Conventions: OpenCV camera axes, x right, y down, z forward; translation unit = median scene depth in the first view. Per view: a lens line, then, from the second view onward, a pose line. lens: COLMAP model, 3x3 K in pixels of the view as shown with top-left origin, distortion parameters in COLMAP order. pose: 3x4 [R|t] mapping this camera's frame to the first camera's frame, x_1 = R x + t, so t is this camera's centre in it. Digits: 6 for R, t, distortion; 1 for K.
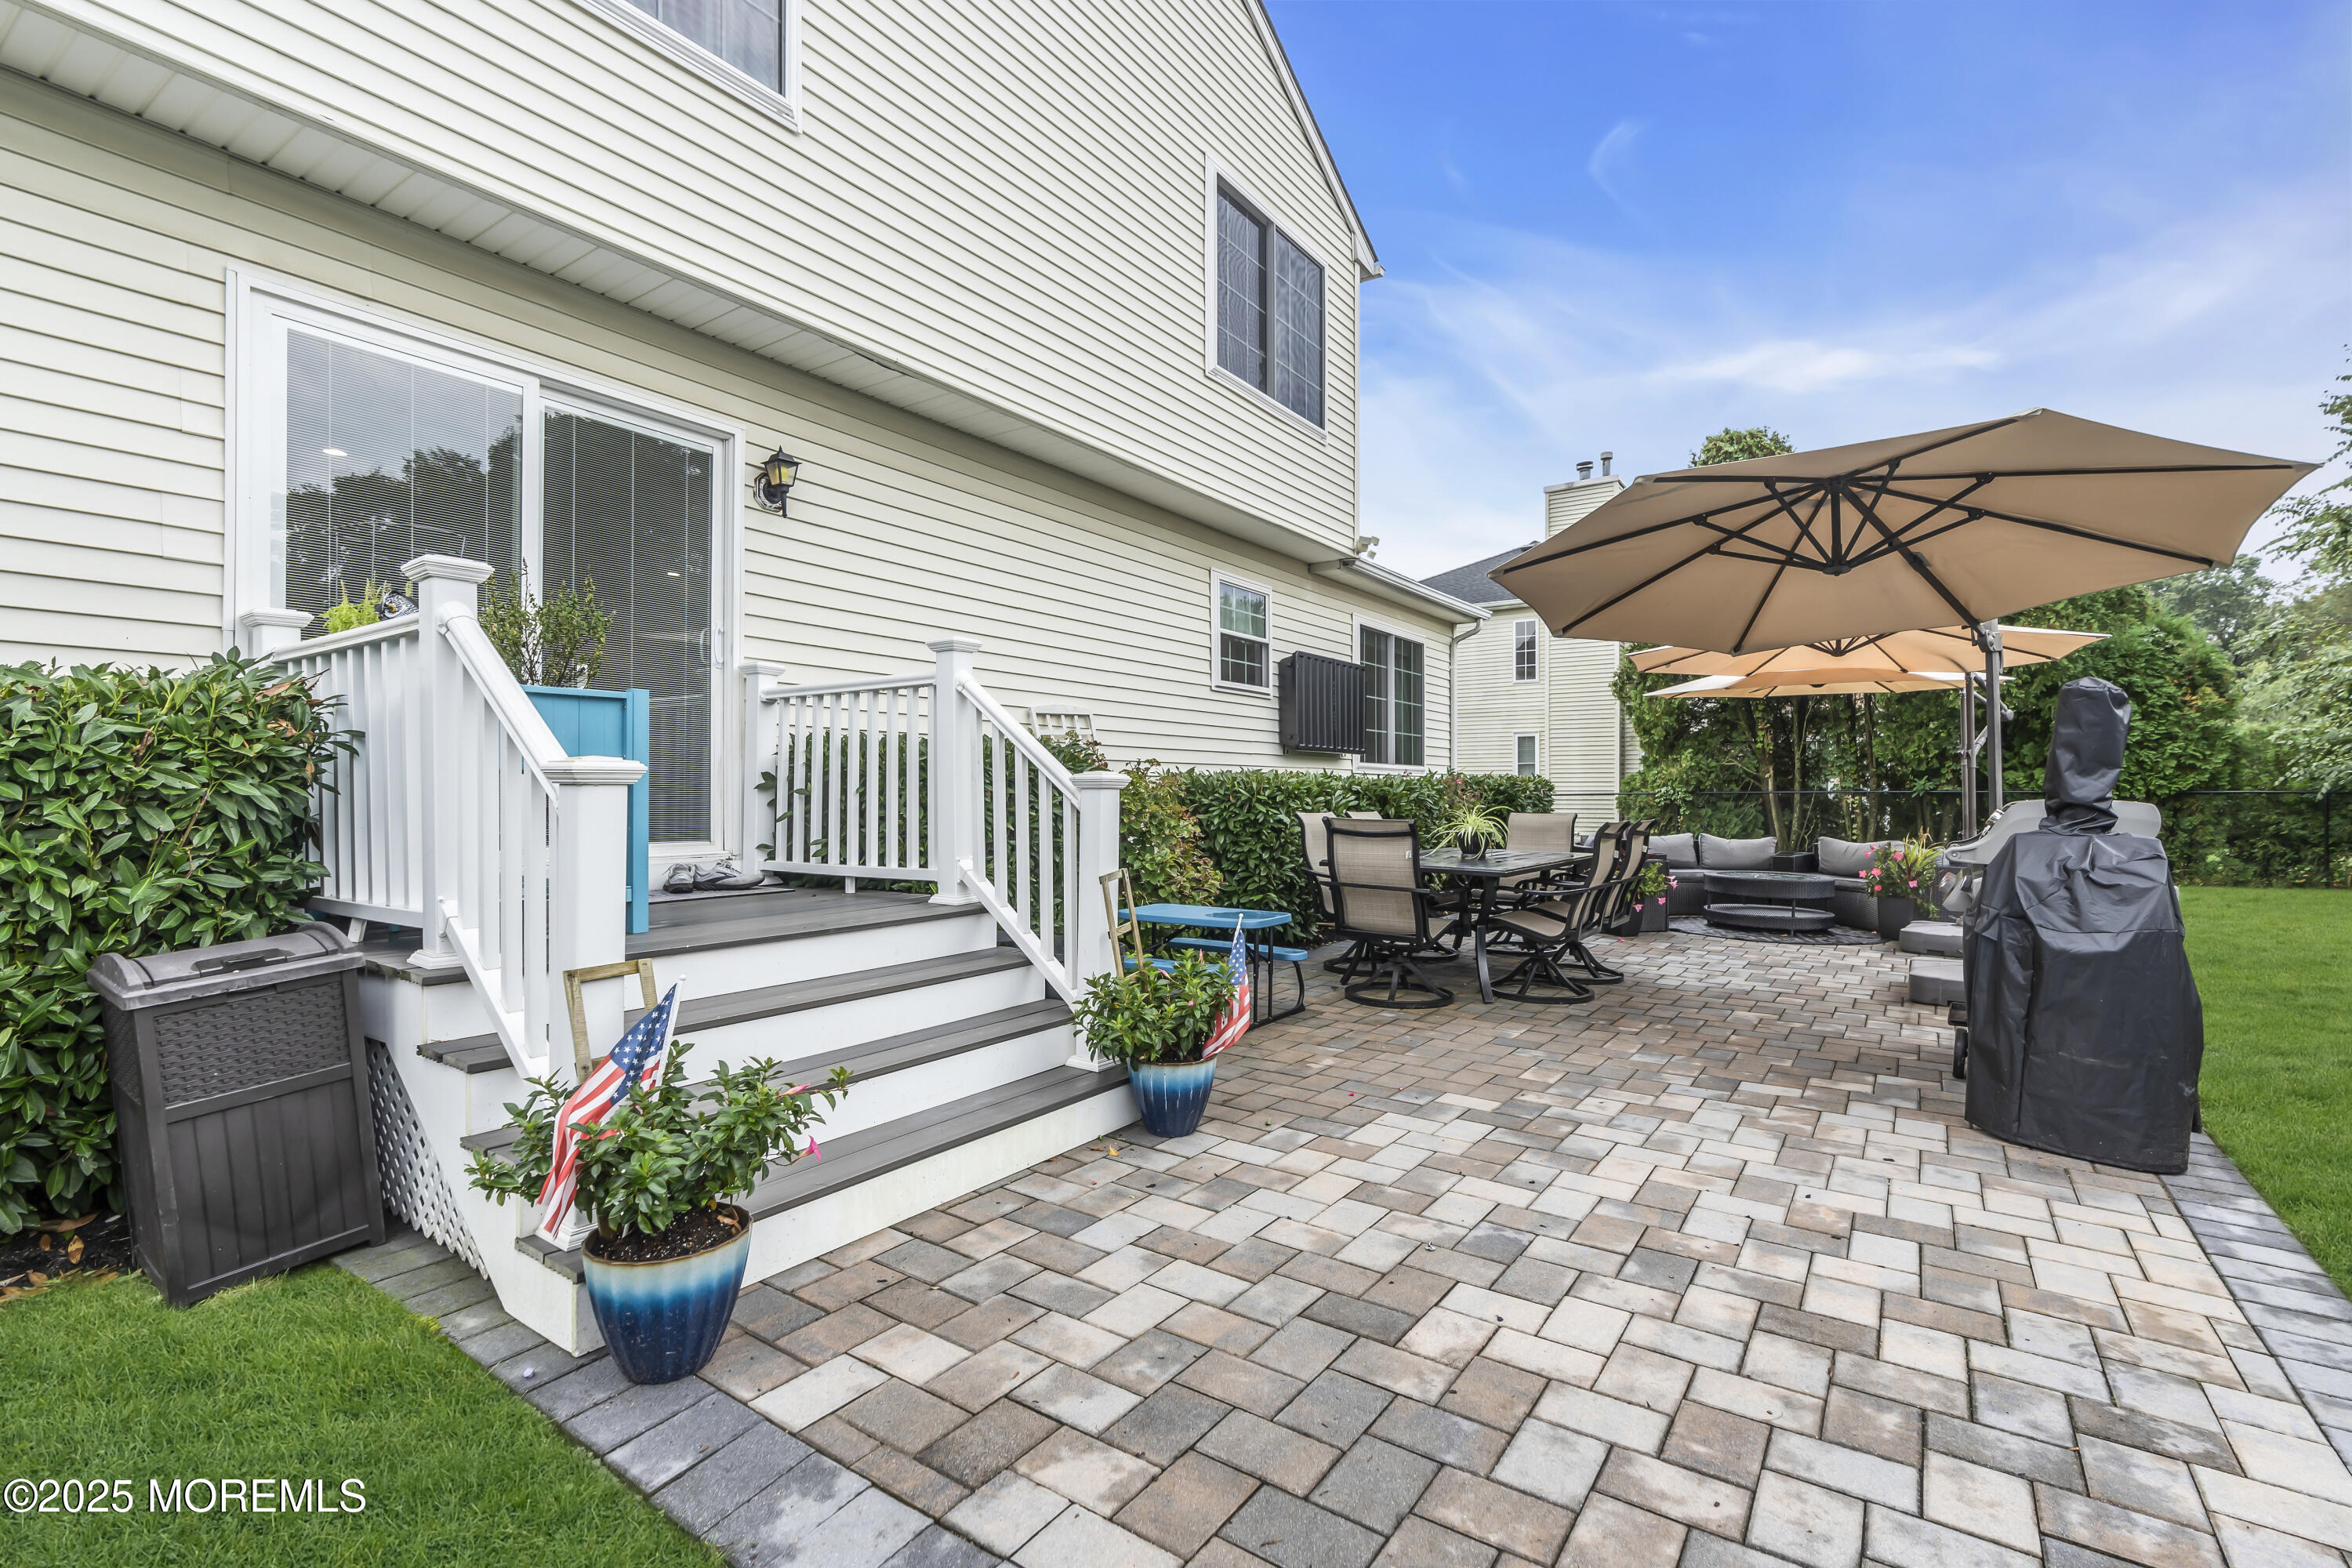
lens RADIAL K [[1050.8, 0, 1168.5], [0, 1050.8, 792.1], [0, 0, 1]] dist [-0.004230, 0.001252]
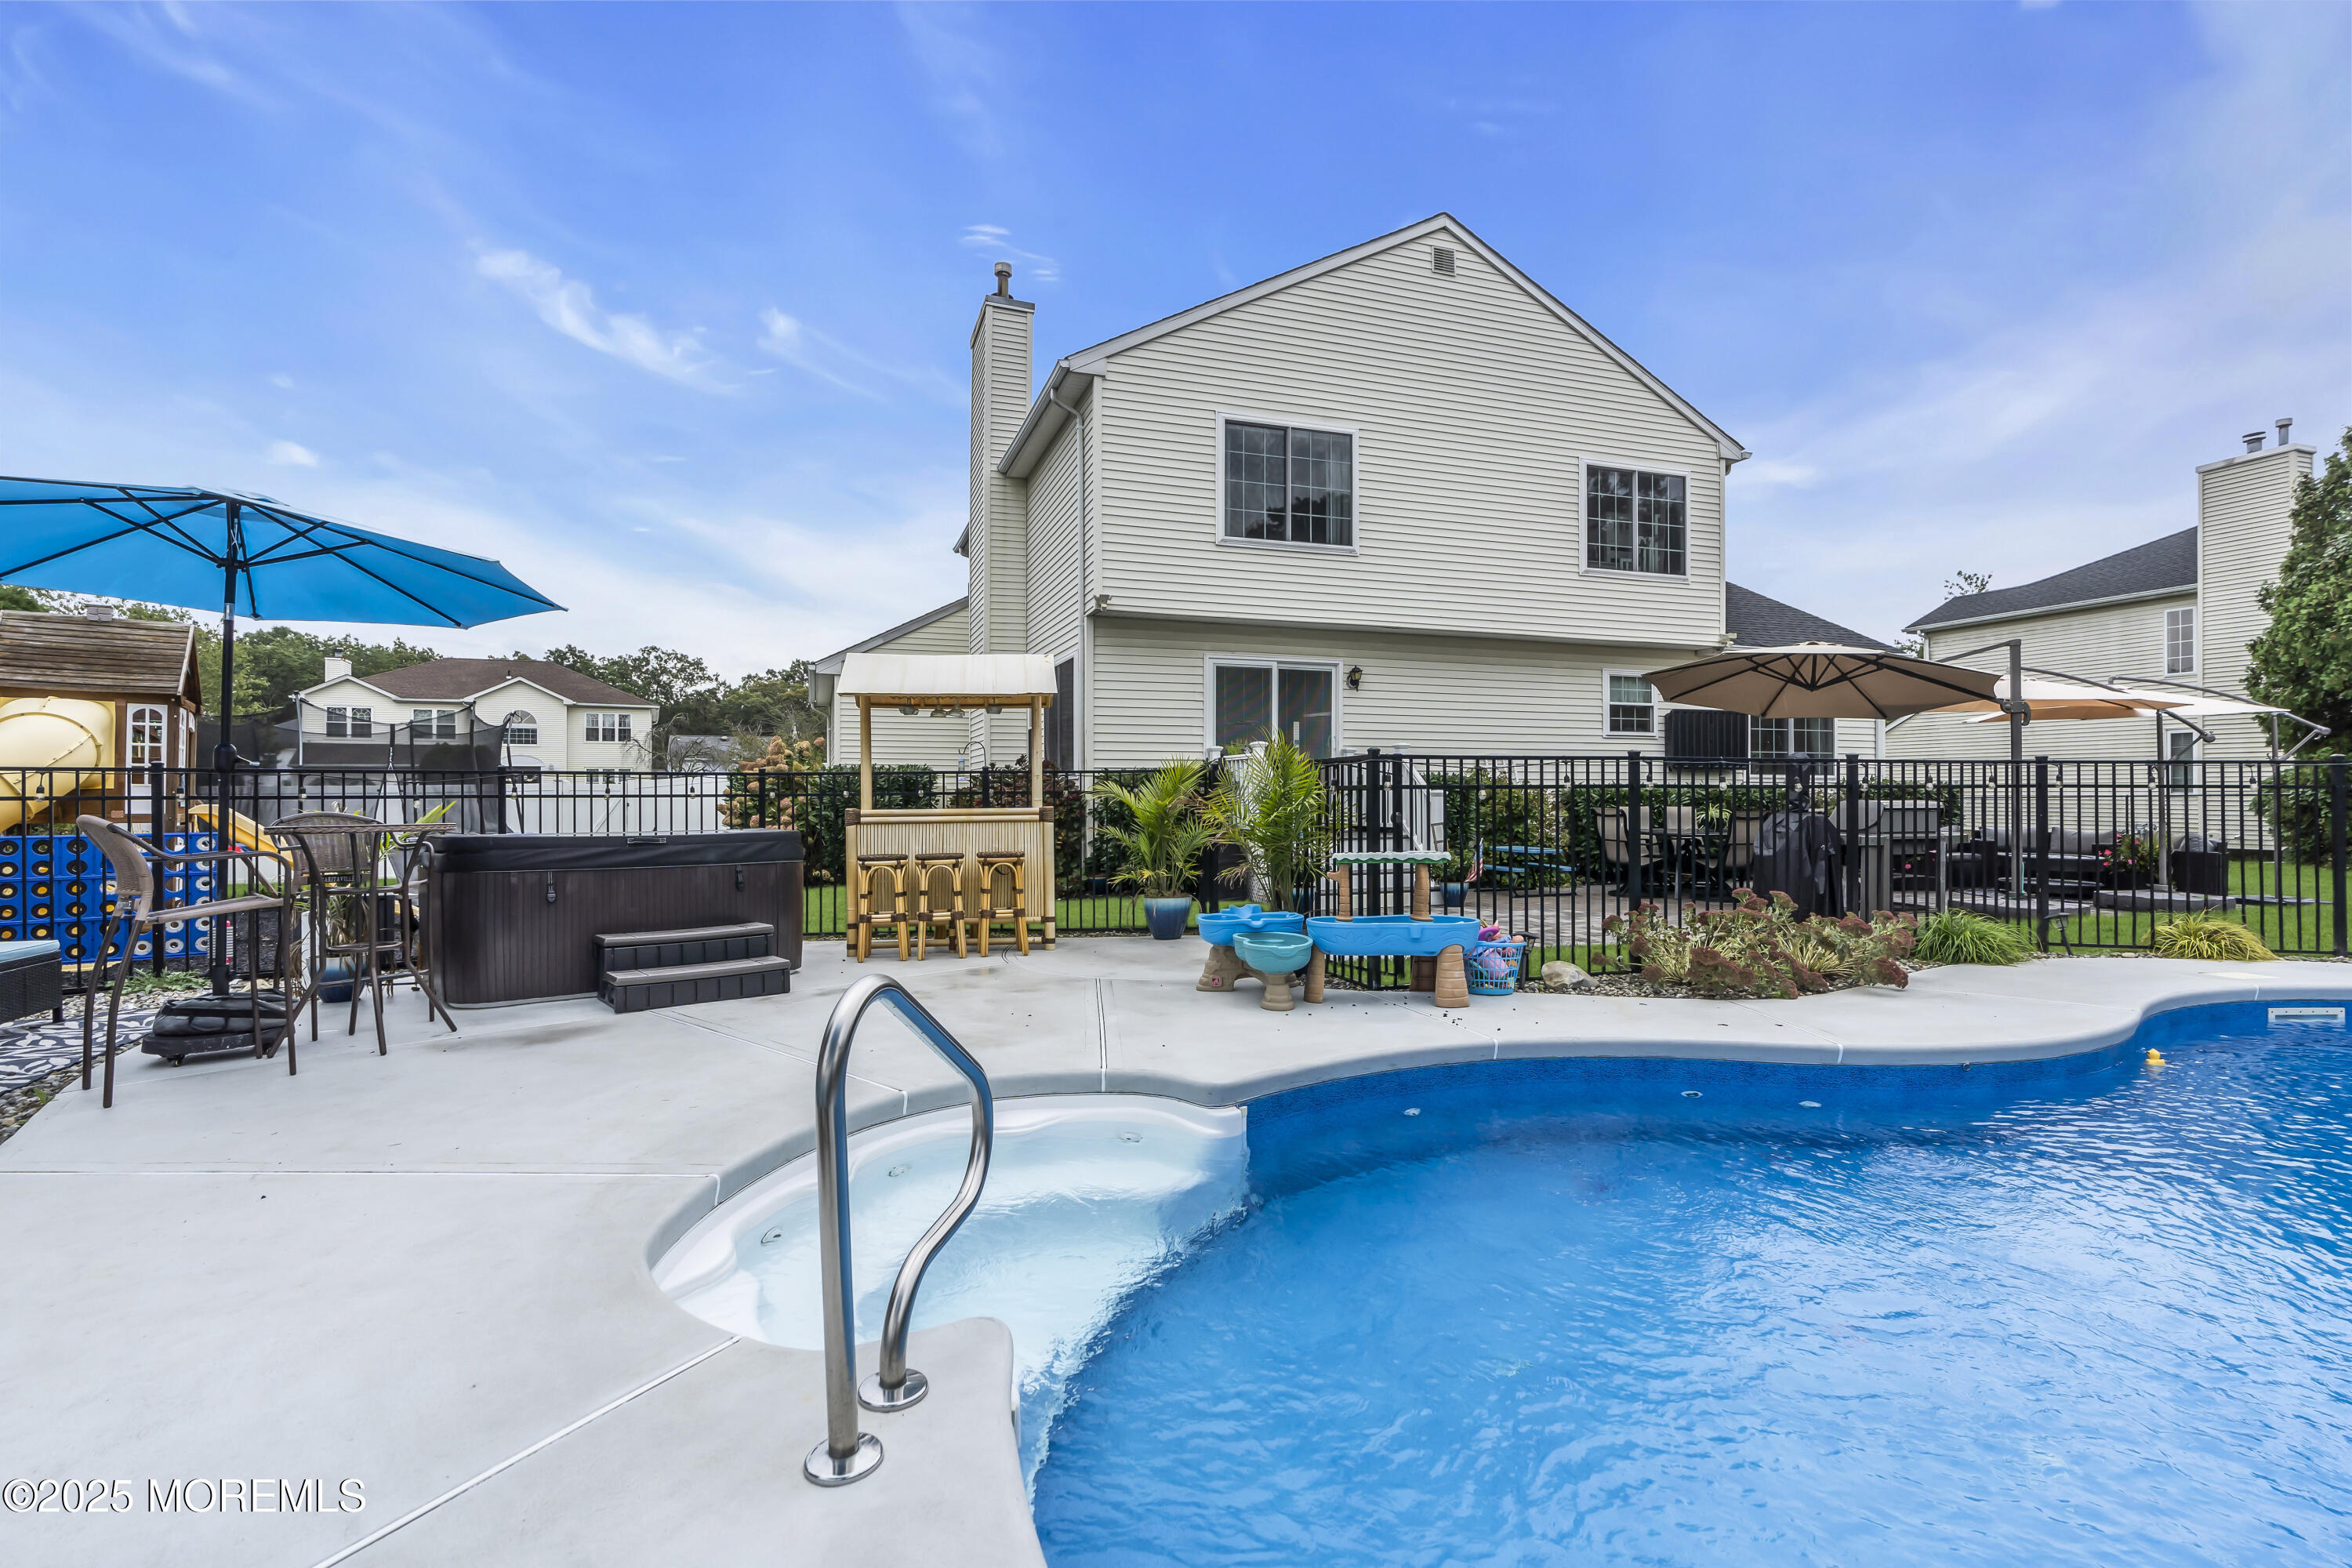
lens RADIAL K [[1050.8, 0, 1178.7], [0, 1050.8, 786.8], [0, 0, 1]] dist [-0.004230, 0.001252]
pose [[0.812463, -0.007722, -0.582961, 0.539340], [0.002715, 0.999952, -0.009462, 0.000070], [0.583006, 0.006104, 0.812445, -0.935780]]
